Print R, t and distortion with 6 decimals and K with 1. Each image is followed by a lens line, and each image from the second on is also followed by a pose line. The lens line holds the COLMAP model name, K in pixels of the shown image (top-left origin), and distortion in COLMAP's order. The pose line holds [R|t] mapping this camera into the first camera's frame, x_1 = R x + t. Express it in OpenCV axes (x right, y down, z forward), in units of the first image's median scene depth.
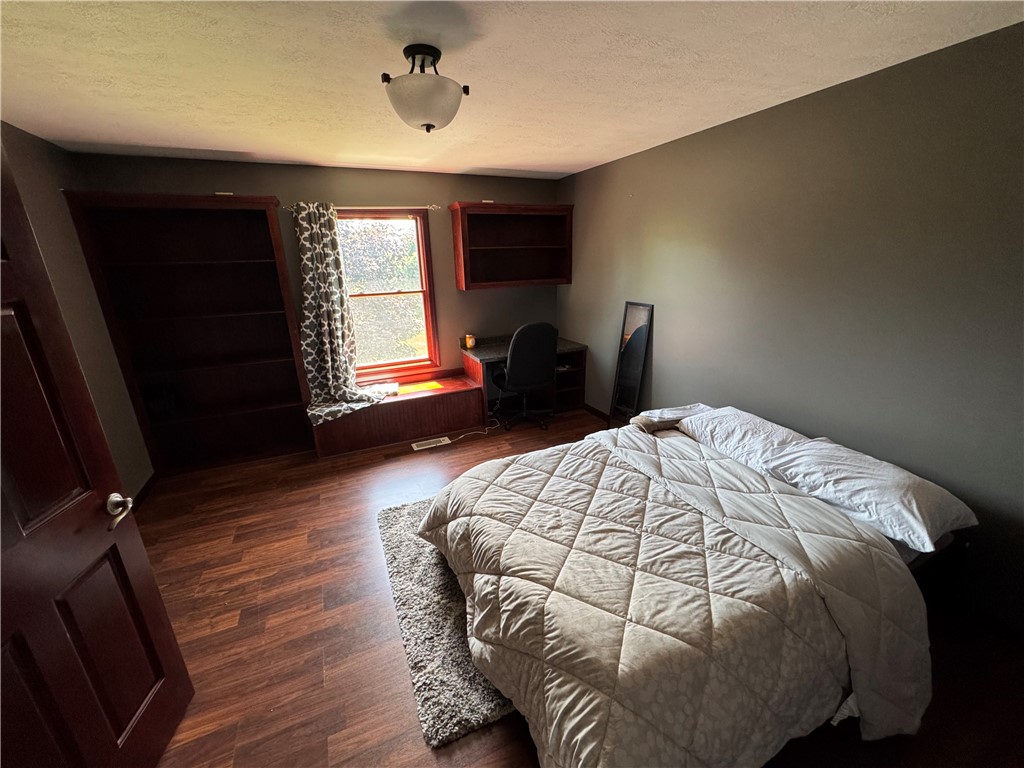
lens RADIAL K [[409.2, 0, 509.0], [0, 409.2, 386.7], [0, 0, 1]] dist [0.001110, 0.000415]
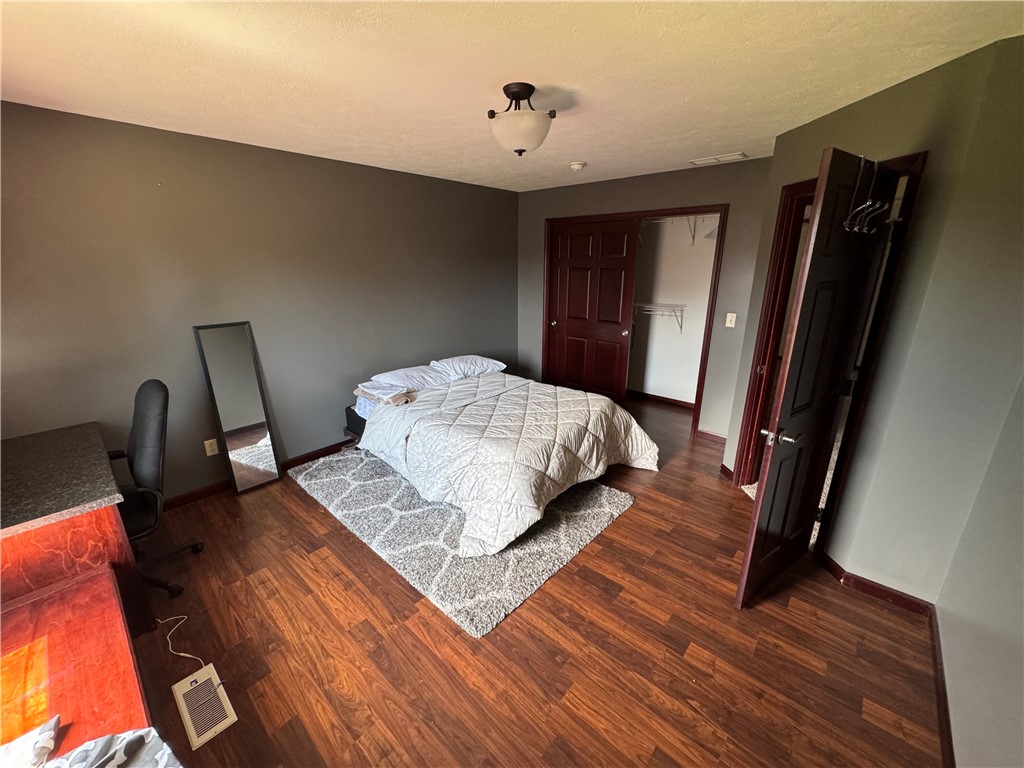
lens RADIAL K [[409.2, 0, 510.4], [0, 409.2, 385.0], [0, 0, 1]] dist [0.001110, 0.000415]
pose [[-0.402487, -0.242536, 0.882712, -1.095932], [0.287121, 0.882161, 0.373301, -0.388314], [-0.869233, 0.403694, -0.285421, 1.285310]]
